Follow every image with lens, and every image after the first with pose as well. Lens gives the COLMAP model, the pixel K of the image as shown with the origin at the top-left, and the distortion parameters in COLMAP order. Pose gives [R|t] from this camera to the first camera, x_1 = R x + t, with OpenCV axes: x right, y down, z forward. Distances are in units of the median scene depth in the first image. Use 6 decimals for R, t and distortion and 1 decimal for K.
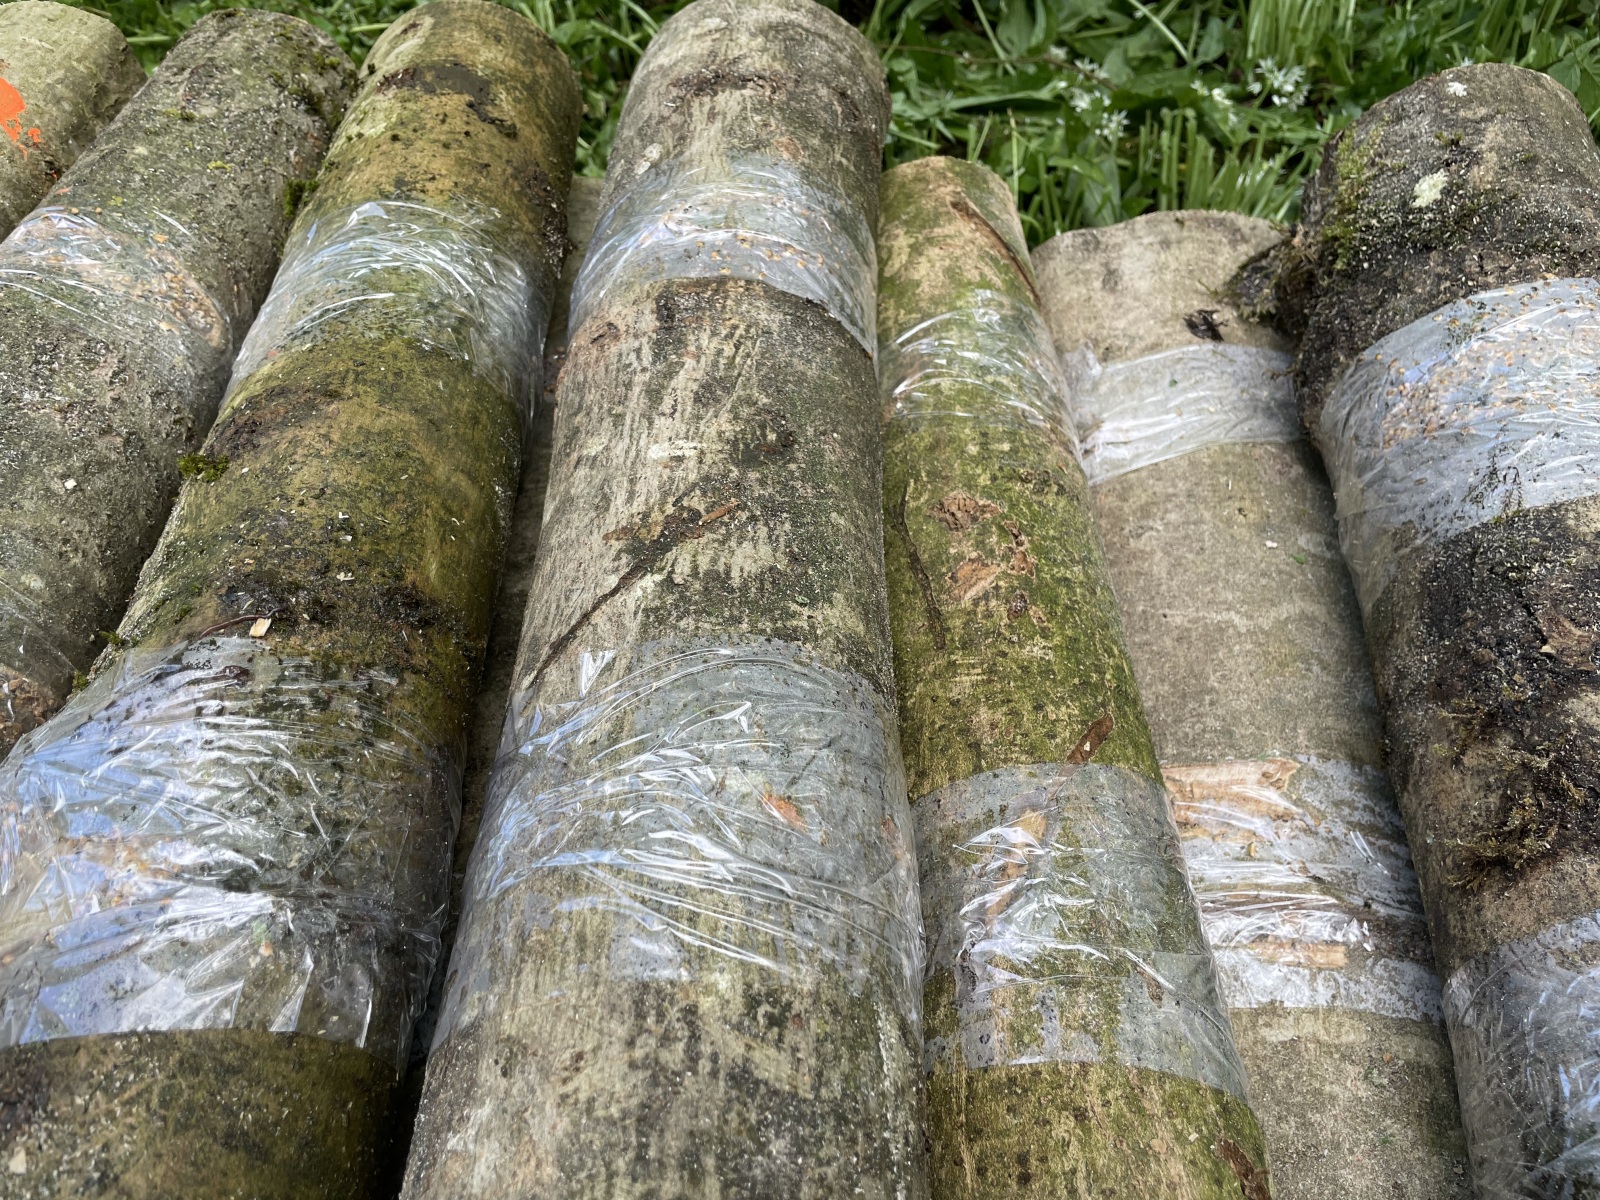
lens RADIAL K [[1222.1, 0, 788.5], [0, 1222.1, 604.1], [0, 0, 1]] dist [0.069553, -0.102728]
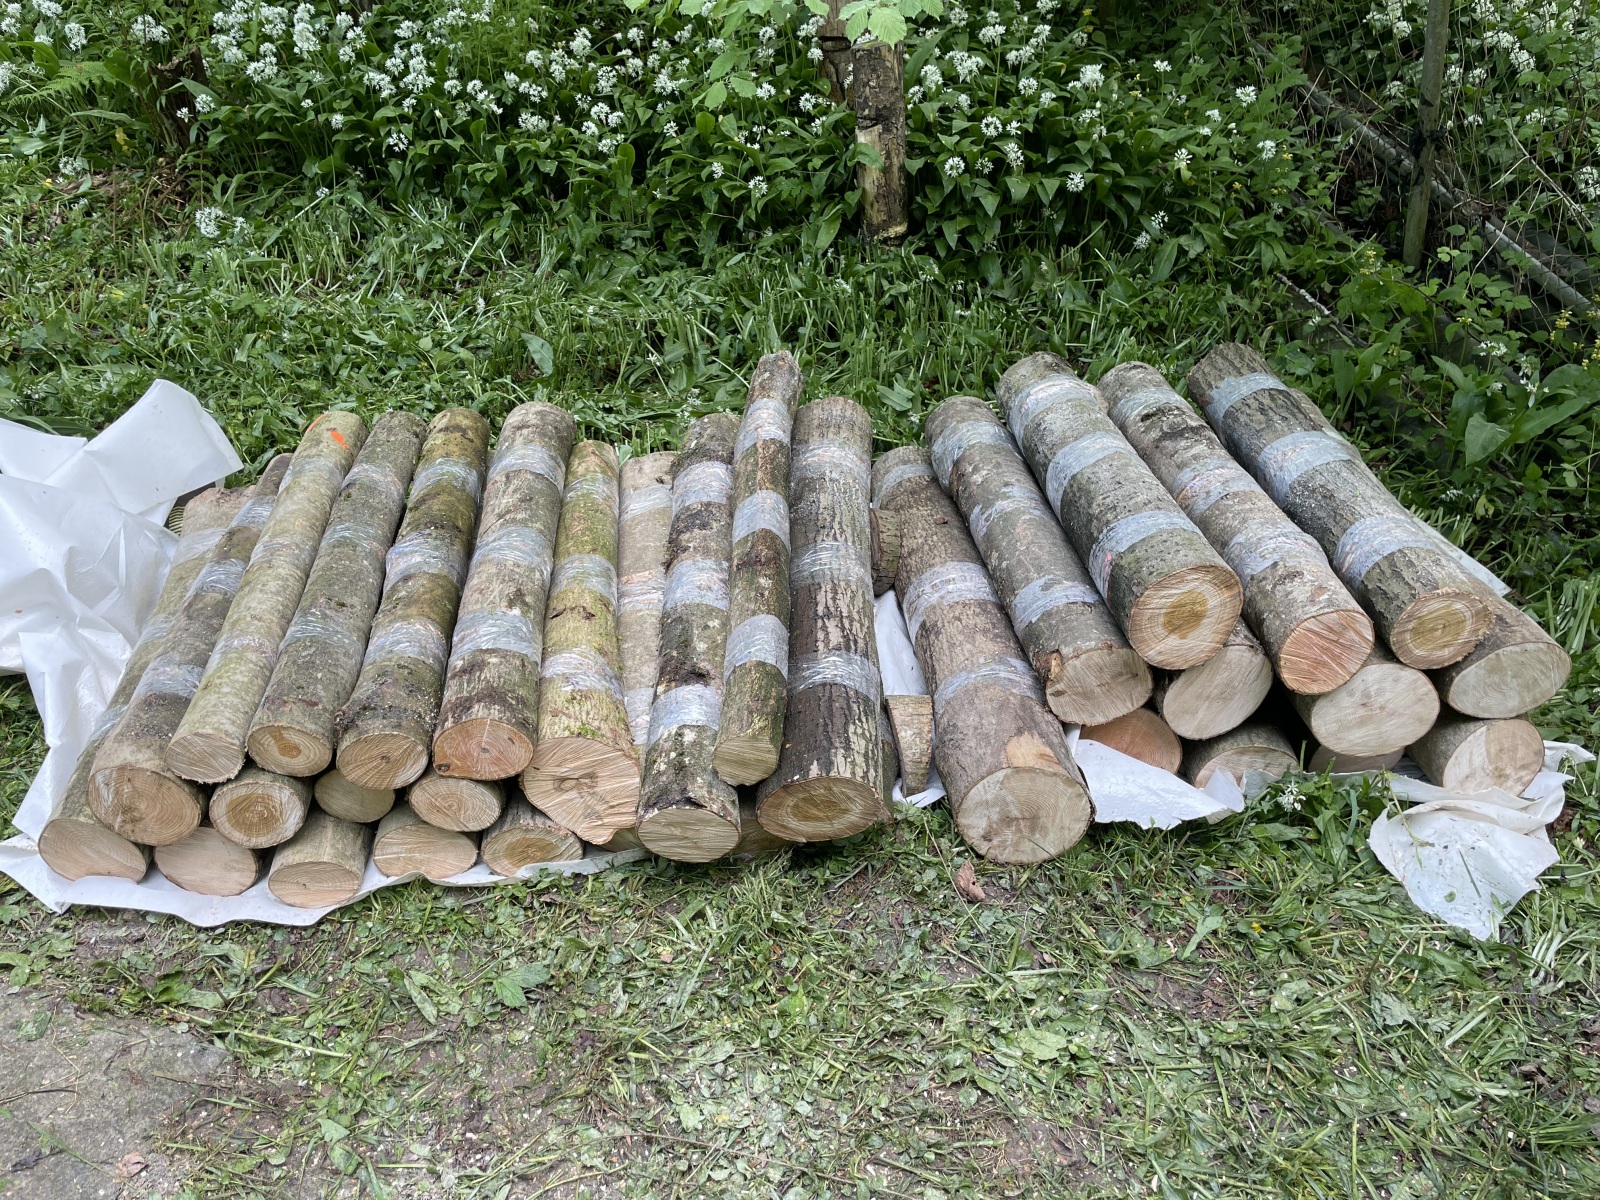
lens RADIAL K [[1222.1, 0, 788.5], [0, 1222.1, 604.1], [0, 0, 1]] dist [0.069553, -0.102728]
pose [[0.996735, -0.057183, 0.056998, 0.604100], [0.067196, 0.978898, -0.192988, 1.086019], [-0.044759, 0.196188, 0.979544, -3.171077]]
